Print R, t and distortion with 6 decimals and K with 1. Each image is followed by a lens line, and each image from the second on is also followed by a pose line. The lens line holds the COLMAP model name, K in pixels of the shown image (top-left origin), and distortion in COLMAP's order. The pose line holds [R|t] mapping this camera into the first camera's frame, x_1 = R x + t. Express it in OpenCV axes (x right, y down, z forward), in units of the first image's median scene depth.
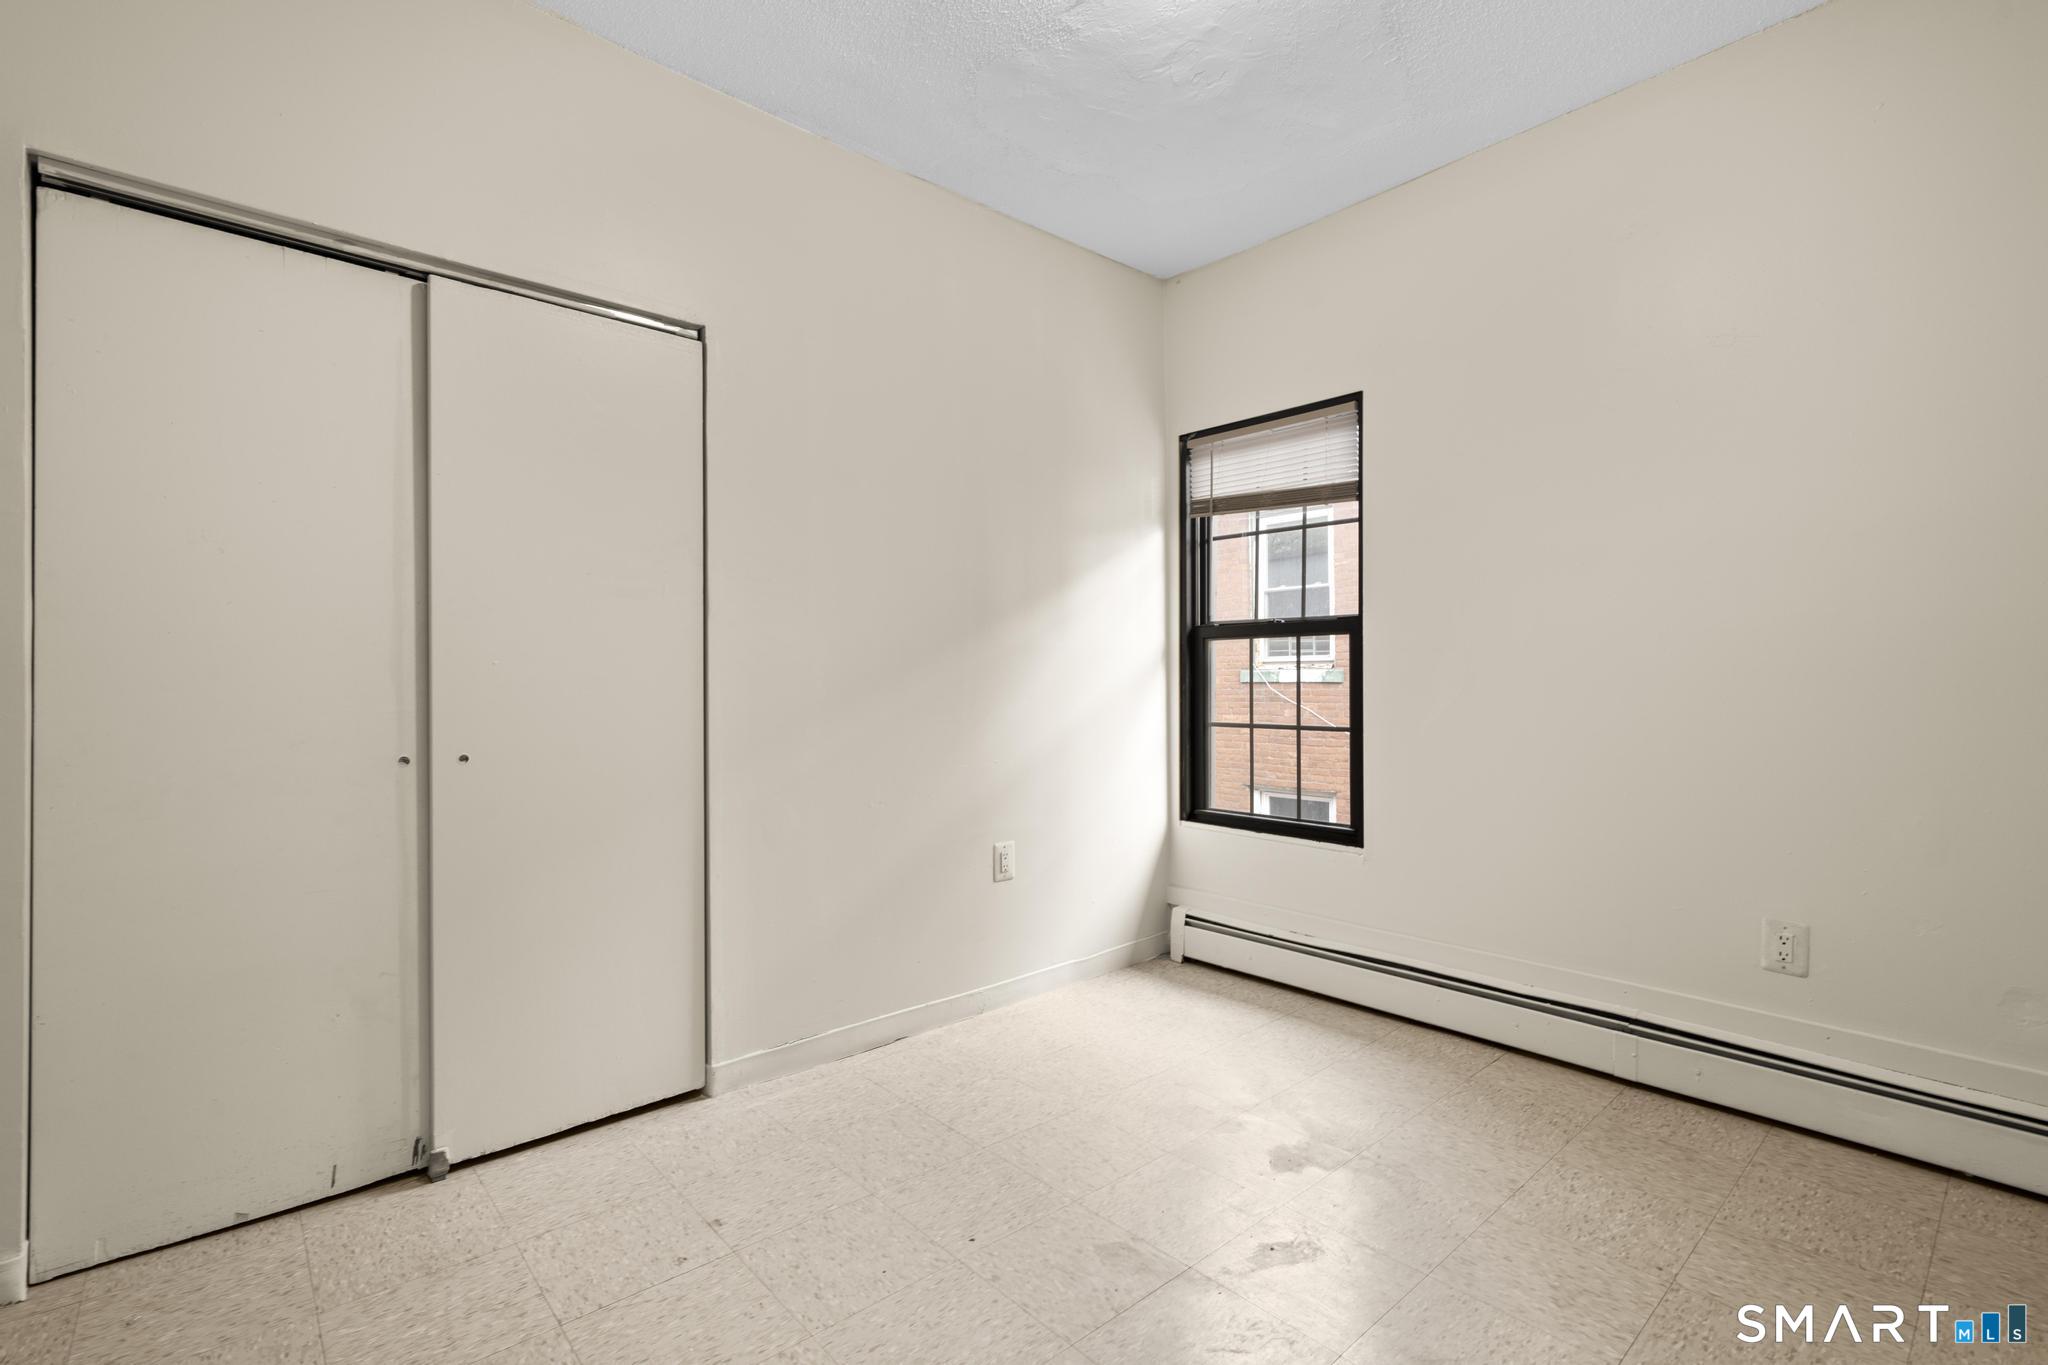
lens RADIAL K [[924.1, 0, 1024.5], [0, 924.1, 684.7], [0, 0, 1]] dist [-0.005670, 0.002733]
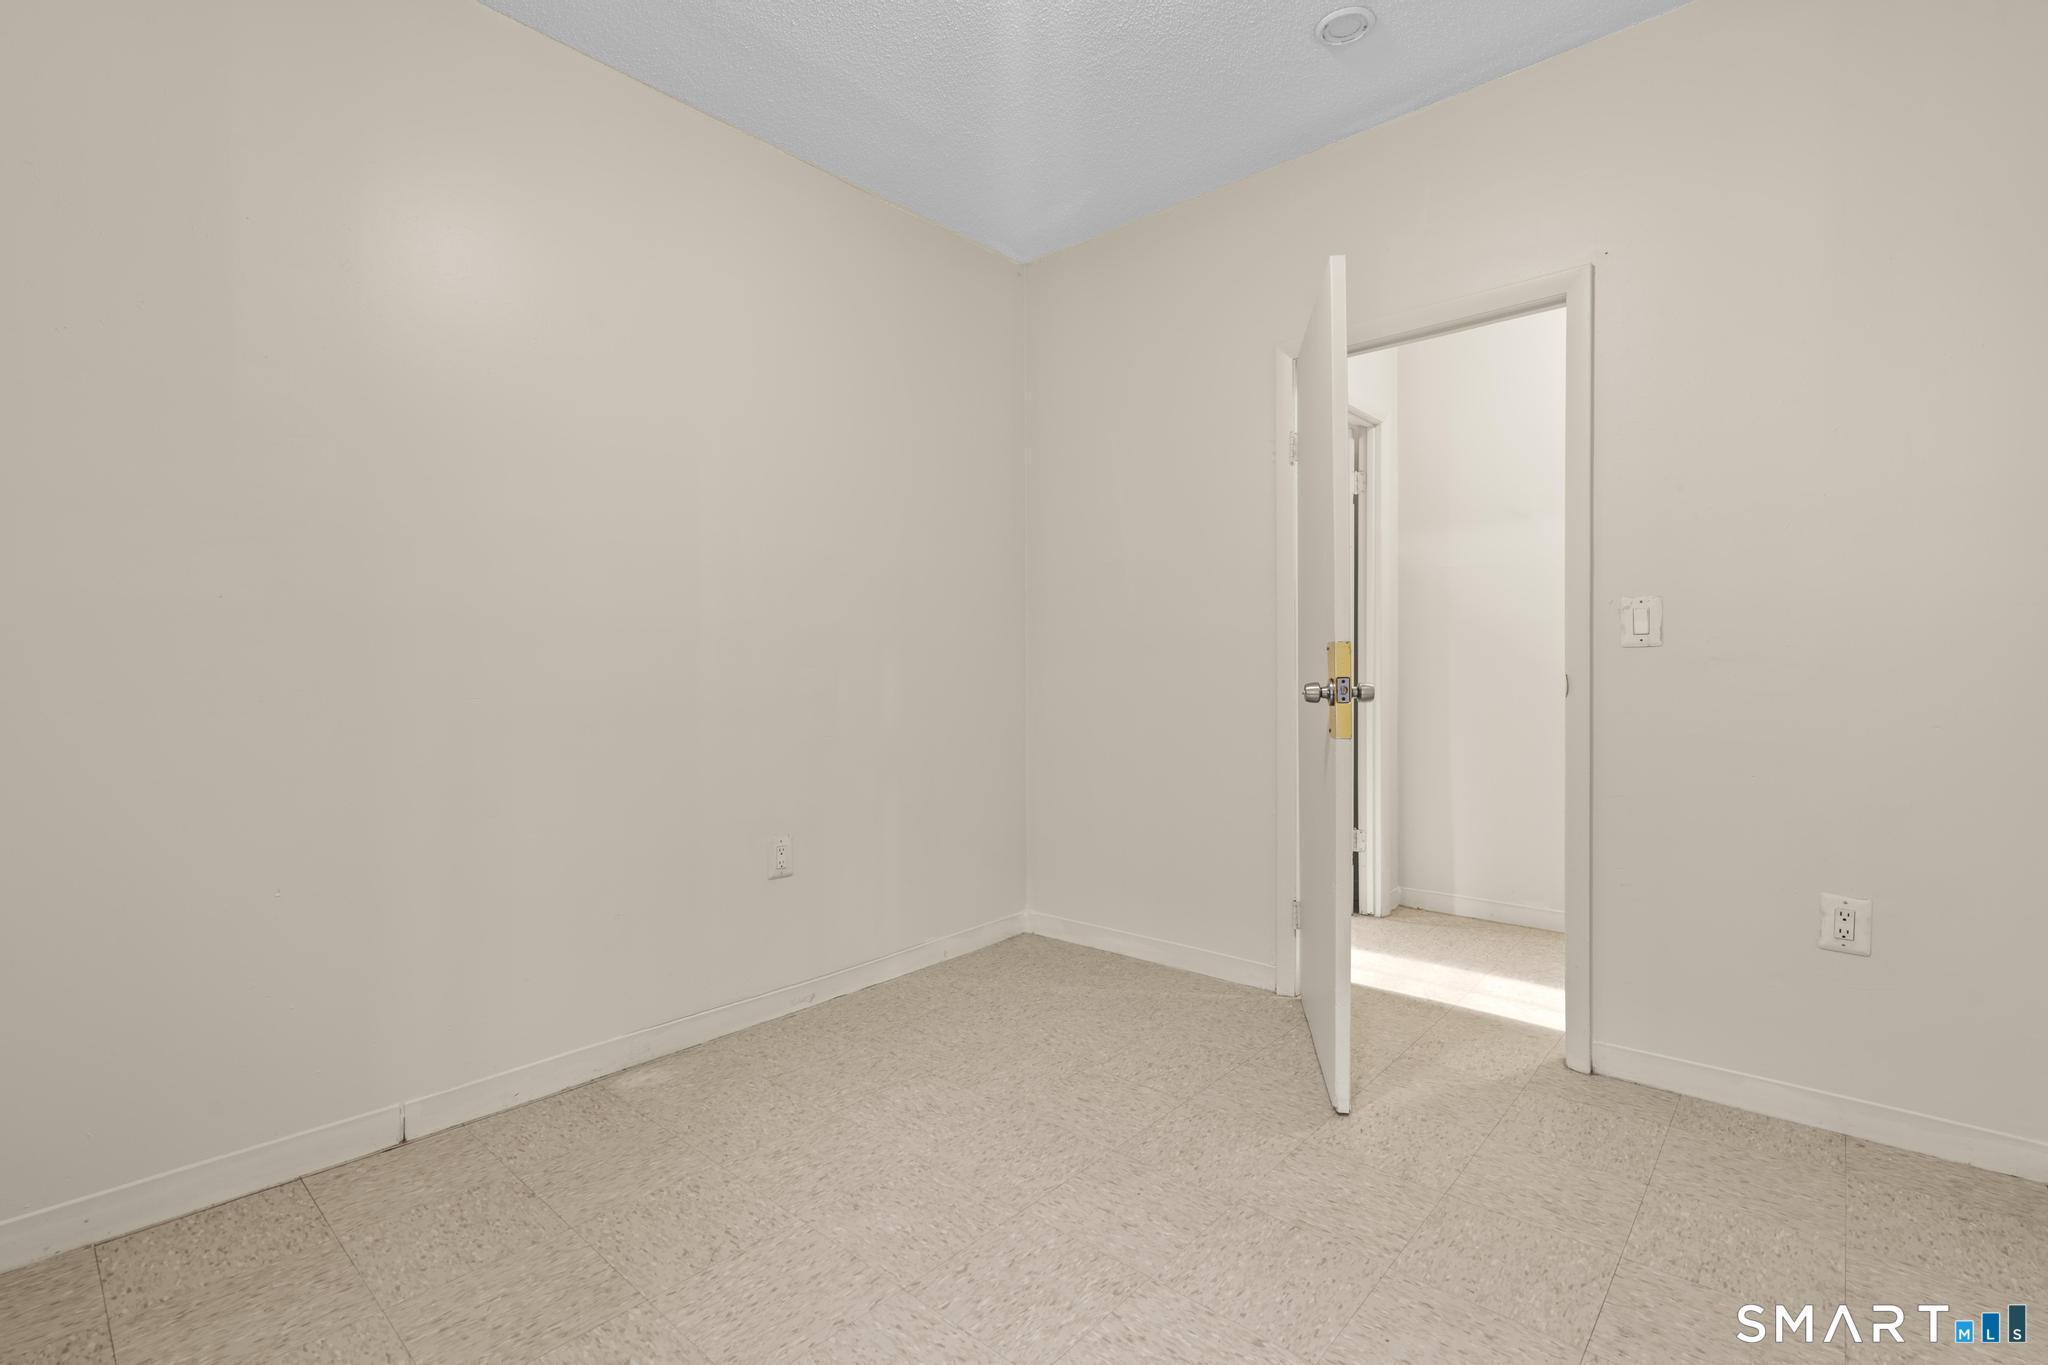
lens RADIAL K [[924.1, 0, 1024.2], [0, 924.1, 679.7], [0, 0, 1]] dist [-0.005670, 0.002733]
pose [[-0.992407, 0.007860, -0.122745, 0.310277], [0.006224, 0.999887, 0.013713, 0.005060], [0.122839, 0.012844, -0.992343, 1.959728]]
